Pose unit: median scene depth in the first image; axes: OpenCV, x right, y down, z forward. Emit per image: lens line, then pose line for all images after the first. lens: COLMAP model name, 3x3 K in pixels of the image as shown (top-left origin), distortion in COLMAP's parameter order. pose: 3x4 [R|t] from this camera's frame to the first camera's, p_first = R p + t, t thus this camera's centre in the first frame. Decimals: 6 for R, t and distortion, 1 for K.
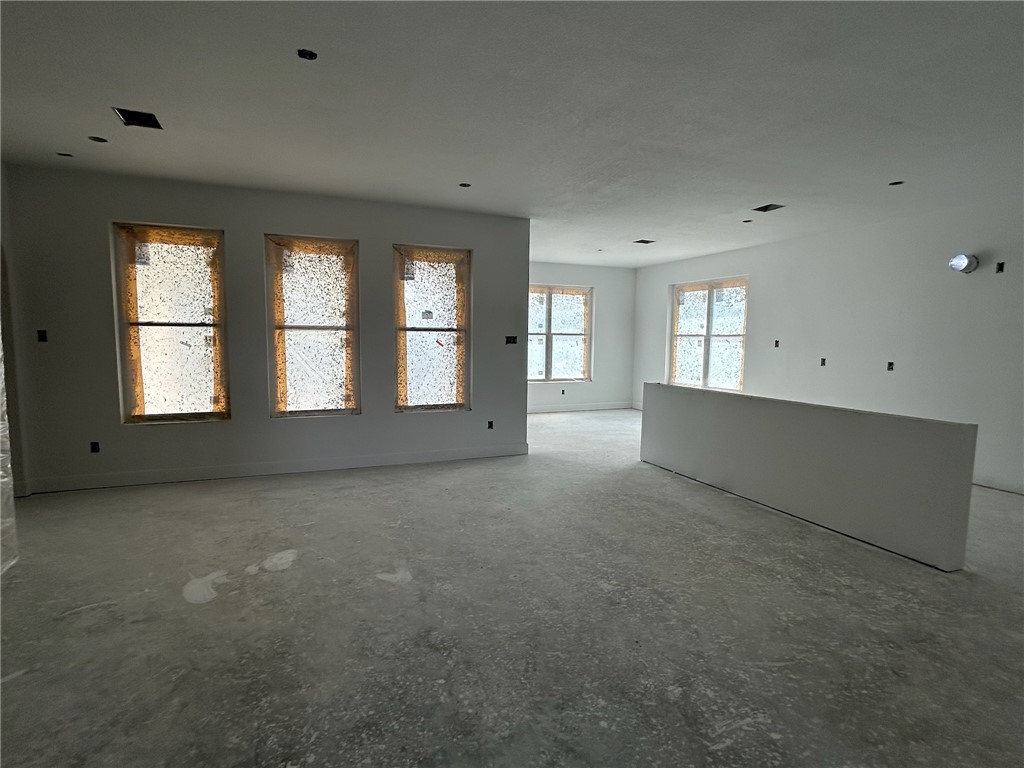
lens RADIAL K [[518.8, 0, 510.9], [0, 518.8, 385.0], [0, 0, 1]] dist [-0.004578, 0.002972]
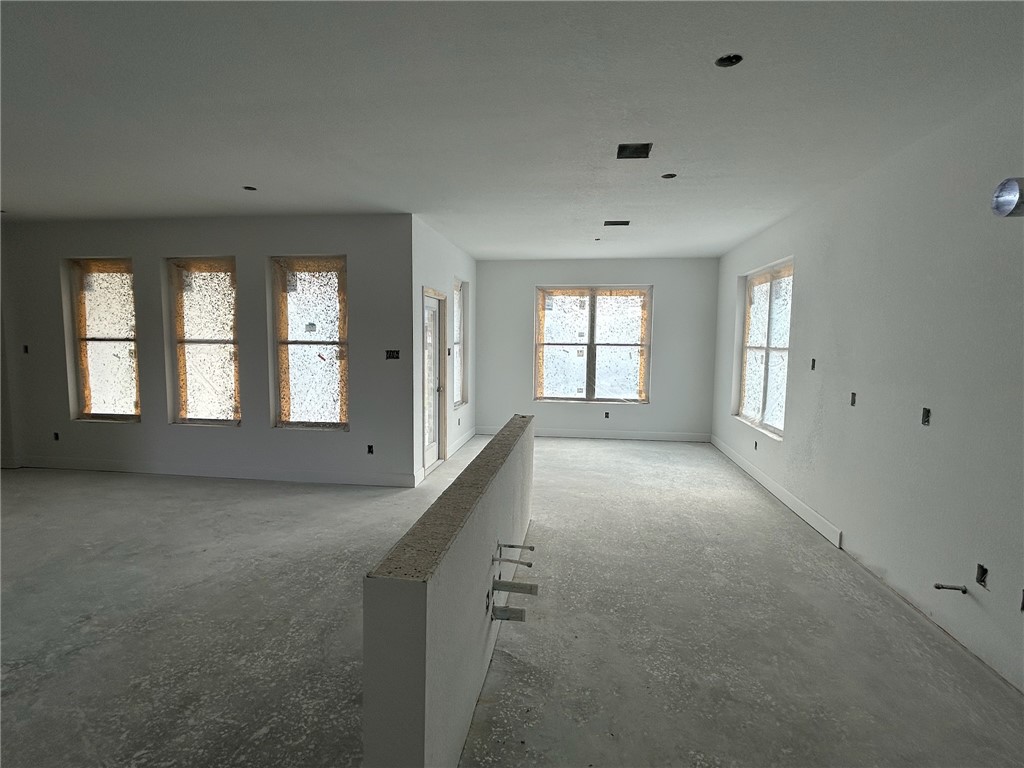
lens RADIAL K [[518.8, 0, 509.5], [0, 518.8, 384.0], [0, 0, 1]] dist [-0.004578, 0.002972]
pose [[0.866190, 0.040830, -0.498044, 0.677580], [-0.046554, 0.998915, 0.000925, -0.052830], [0.497541, 0.022385, 0.867151, 0.382081]]
